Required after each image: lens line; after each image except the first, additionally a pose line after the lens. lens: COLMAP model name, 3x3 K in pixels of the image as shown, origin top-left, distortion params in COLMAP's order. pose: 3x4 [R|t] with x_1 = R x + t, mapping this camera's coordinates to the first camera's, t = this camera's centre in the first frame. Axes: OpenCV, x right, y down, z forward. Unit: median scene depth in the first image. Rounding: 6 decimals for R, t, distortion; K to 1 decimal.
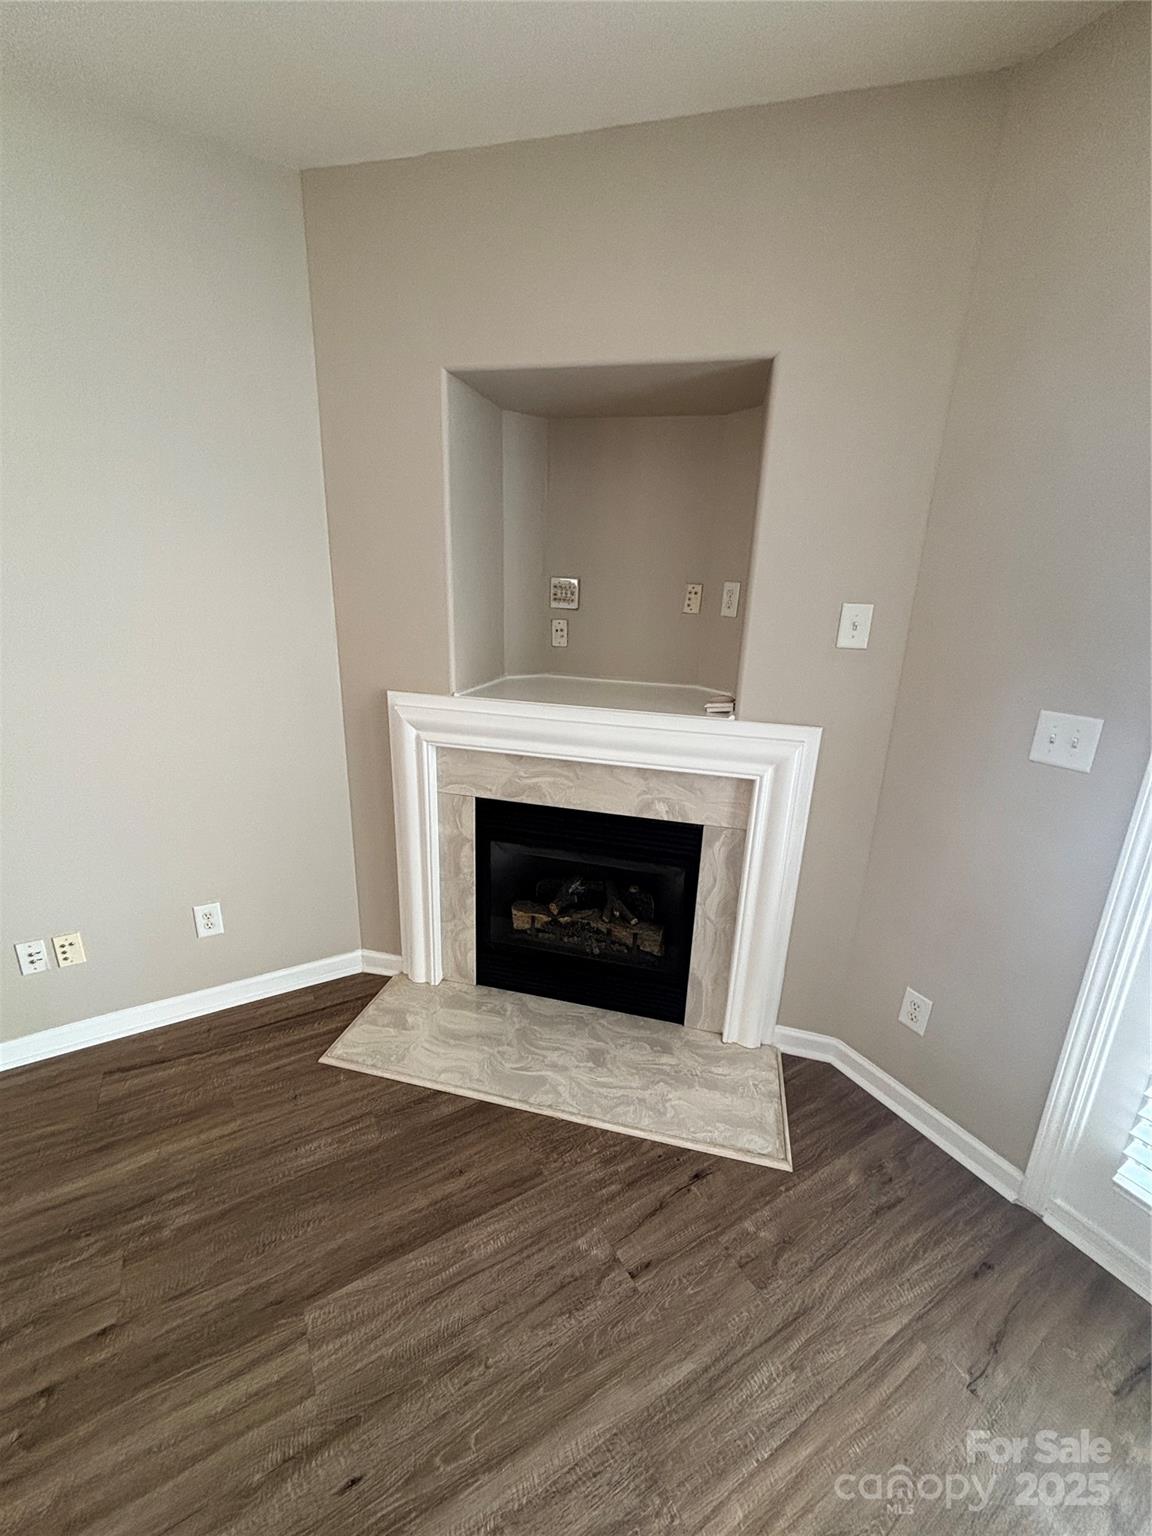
lens RADIAL K [[616.6, 0, 576.0], [0, 616.6, 768.0], [0, 0, 1]] dist [0.000783, -0.000601]
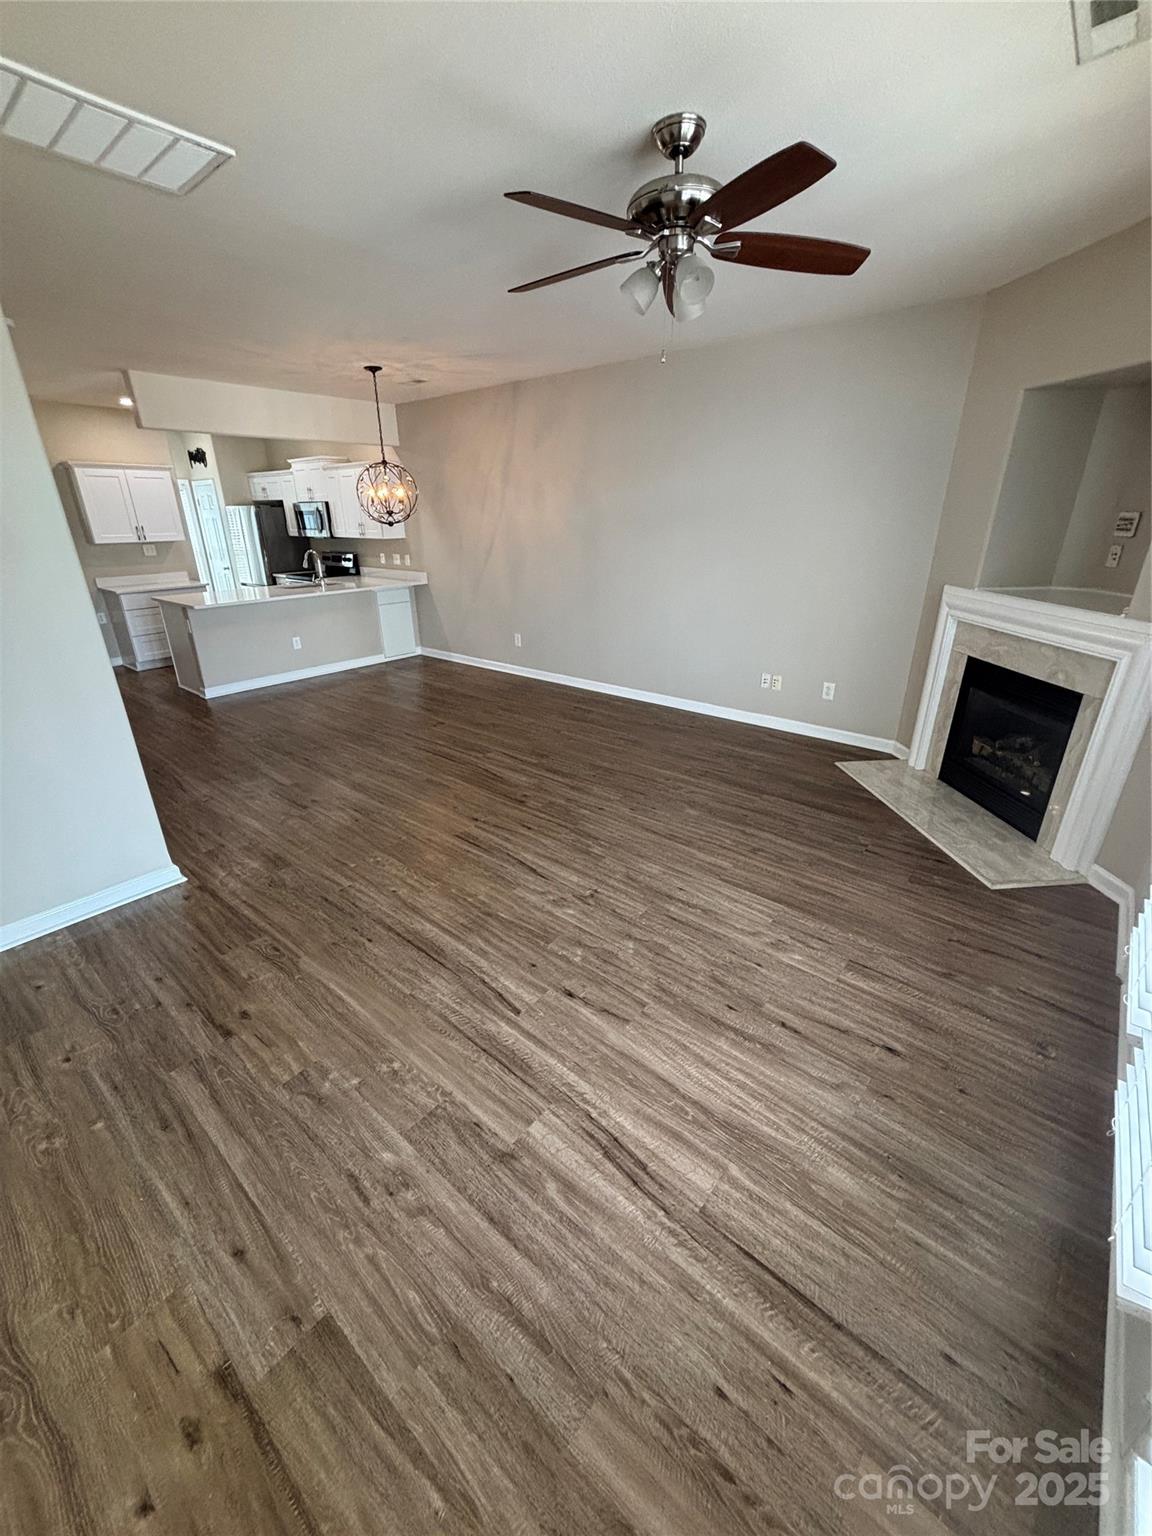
lens RADIAL K [[616.6, 0, 576.0], [0, 616.6, 768.0], [0, 0, 1]] dist [0.000783, -0.000601]
pose [[0.327627, 0.335021, -0.883414, 1.066240], [-0.250298, 0.932390, 0.260768, 0.163759], [0.911049, 0.135682, 0.389332, -0.551170]]
